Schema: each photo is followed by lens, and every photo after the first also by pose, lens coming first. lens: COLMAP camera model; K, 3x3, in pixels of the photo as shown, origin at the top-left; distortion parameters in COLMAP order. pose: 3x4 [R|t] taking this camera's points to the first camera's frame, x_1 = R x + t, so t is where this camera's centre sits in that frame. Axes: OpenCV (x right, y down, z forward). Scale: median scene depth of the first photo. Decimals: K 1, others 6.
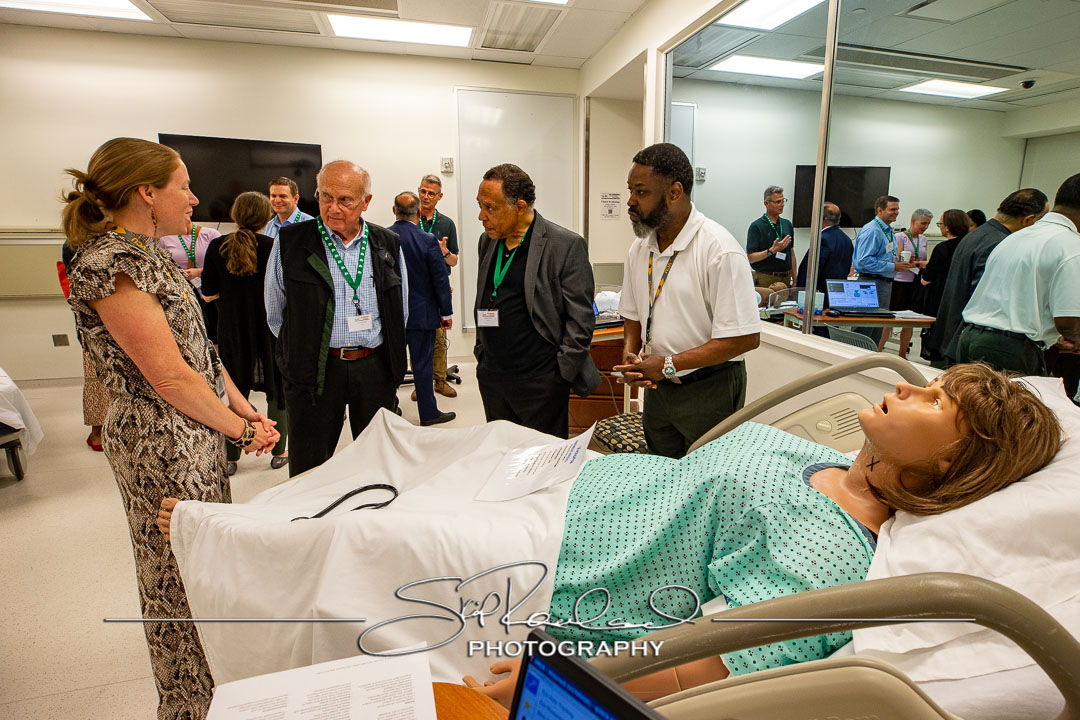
lens RADIAL K [[547.9, 0, 580.8], [0, 547.9, 351.6], [0, 0, 1]] dist [-0.044709, 0.012736]
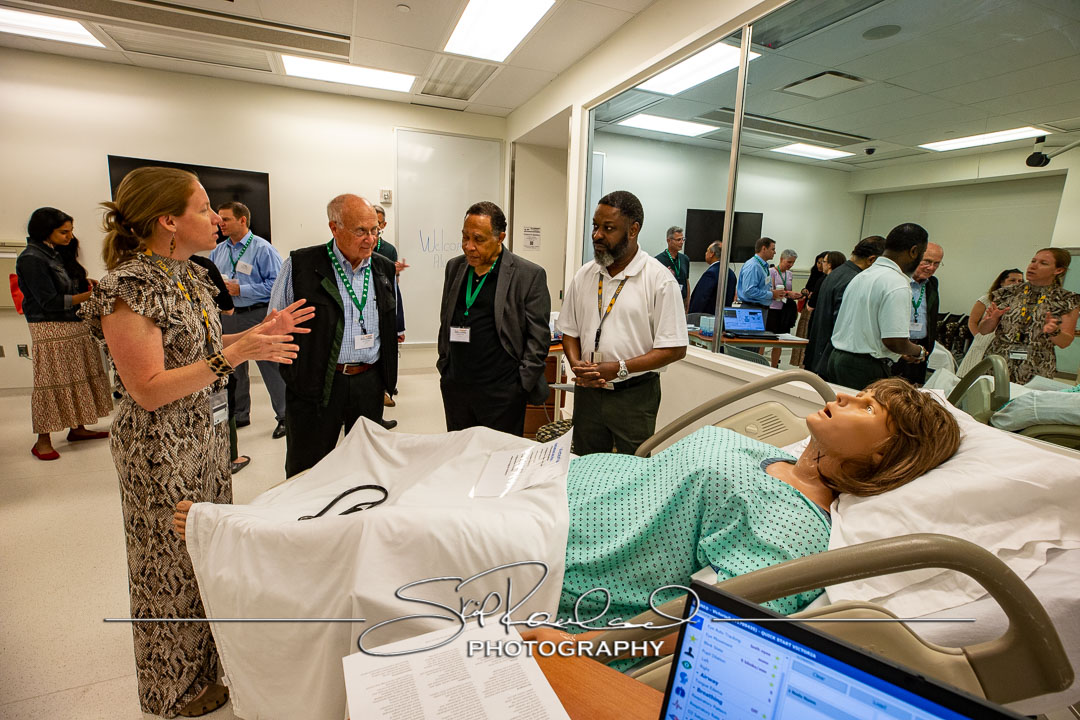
lens RADIAL K [[487.4, 0, 545.6], [0, 487.4, 357.5], [0, 0, 1]] dist [-0.045391, 0.013108]
pose [[0.993821, 0.007953, 0.110710, -0.161897], [-0.006079, 0.999833, -0.017256, -0.002548], [-0.110829, 0.016476, 0.993703, -0.037502]]
